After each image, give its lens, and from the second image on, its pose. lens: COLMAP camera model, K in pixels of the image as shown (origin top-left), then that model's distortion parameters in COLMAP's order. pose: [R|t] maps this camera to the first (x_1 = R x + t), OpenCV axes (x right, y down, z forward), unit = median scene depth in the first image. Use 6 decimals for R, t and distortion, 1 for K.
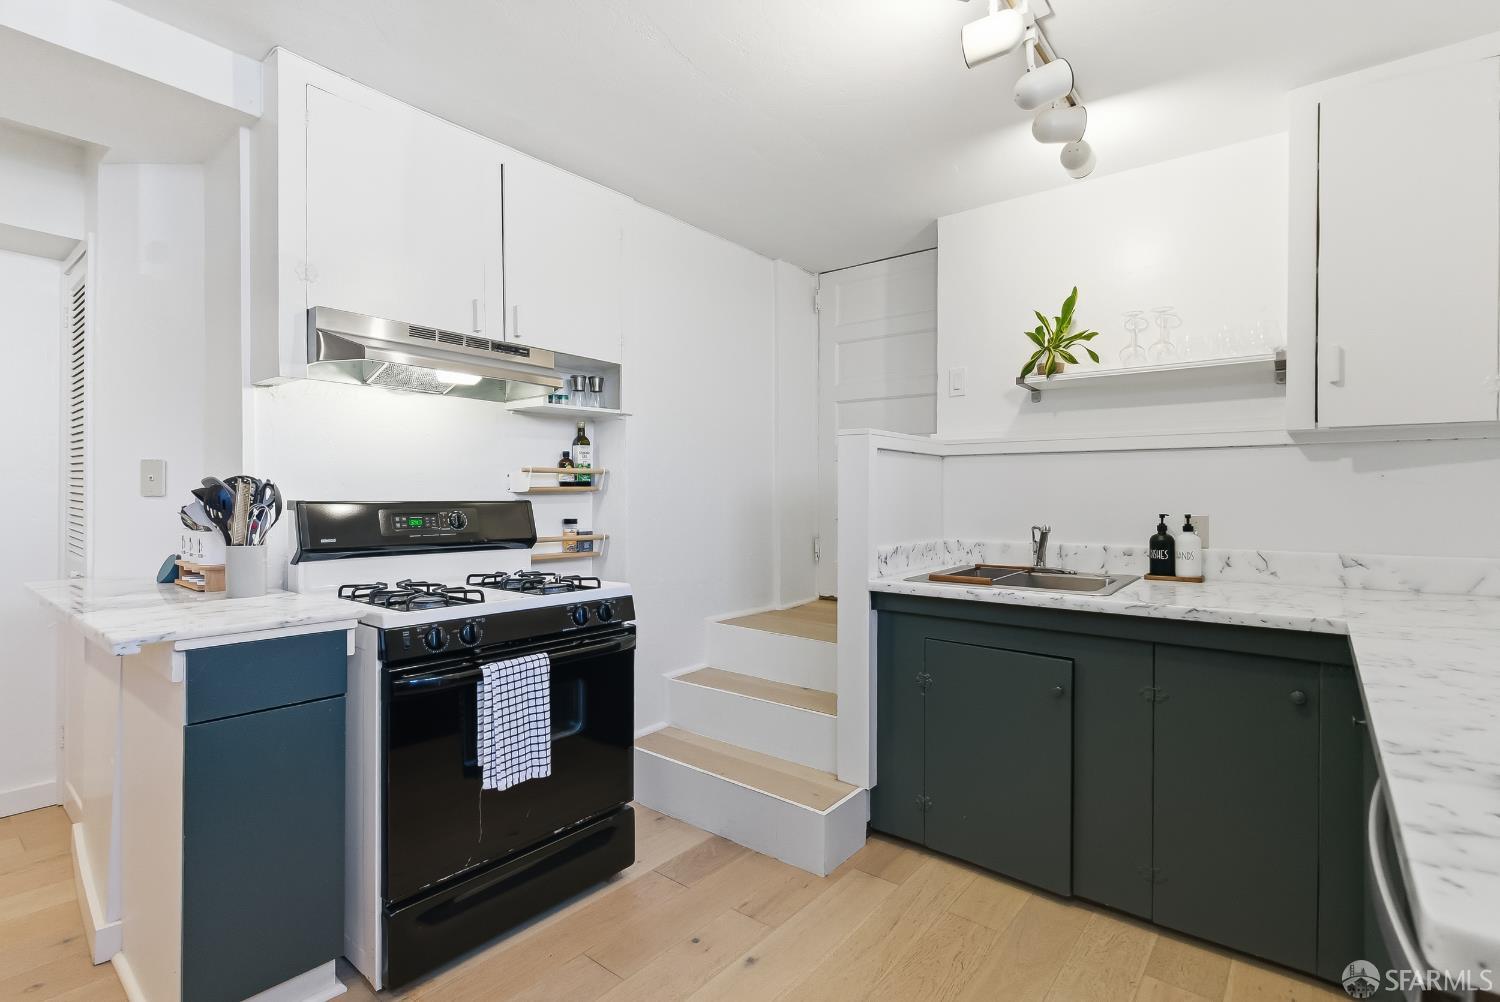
lens RADIAL K [[682.1, 0, 745.7], [0, 682.1, 505.9], [0, 0, 1]] dist [0.004197, -0.001193]
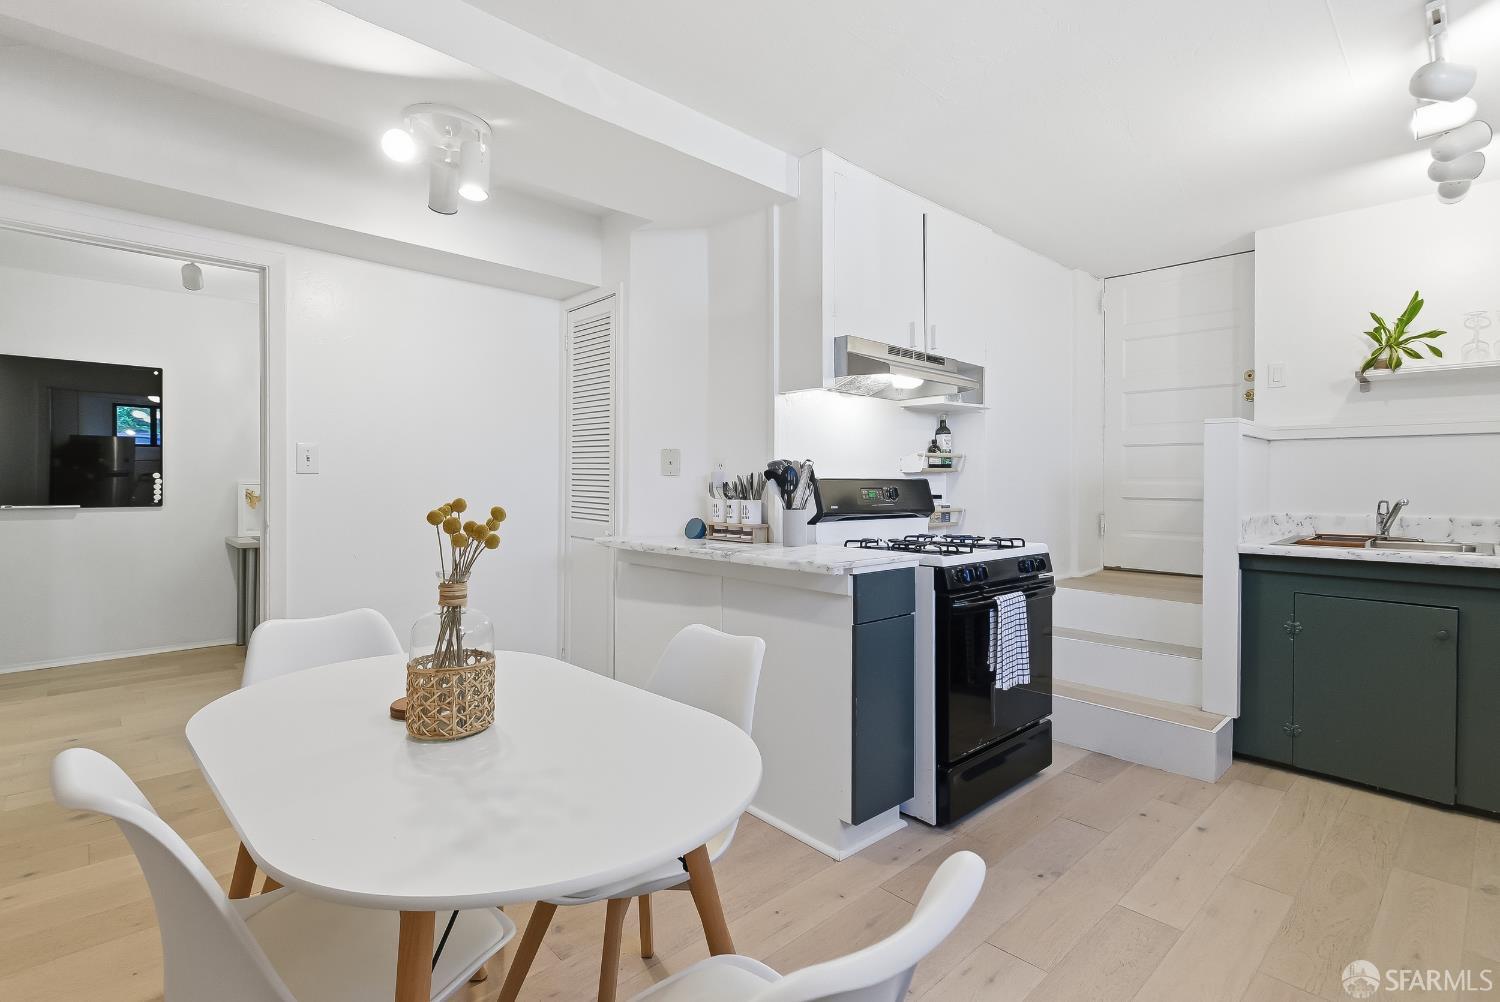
lens RADIAL K [[682.1, 0, 760.3], [0, 682.1, 494.9], [0, 0, 1]] dist [0.004197, -0.001193]
pose [[0.991535, 0.001479, -0.129833, -0.491197], [-0.001213, 0.999997, 0.002128, 0.020325], [0.129835, -0.001953, 0.991534, -0.298529]]
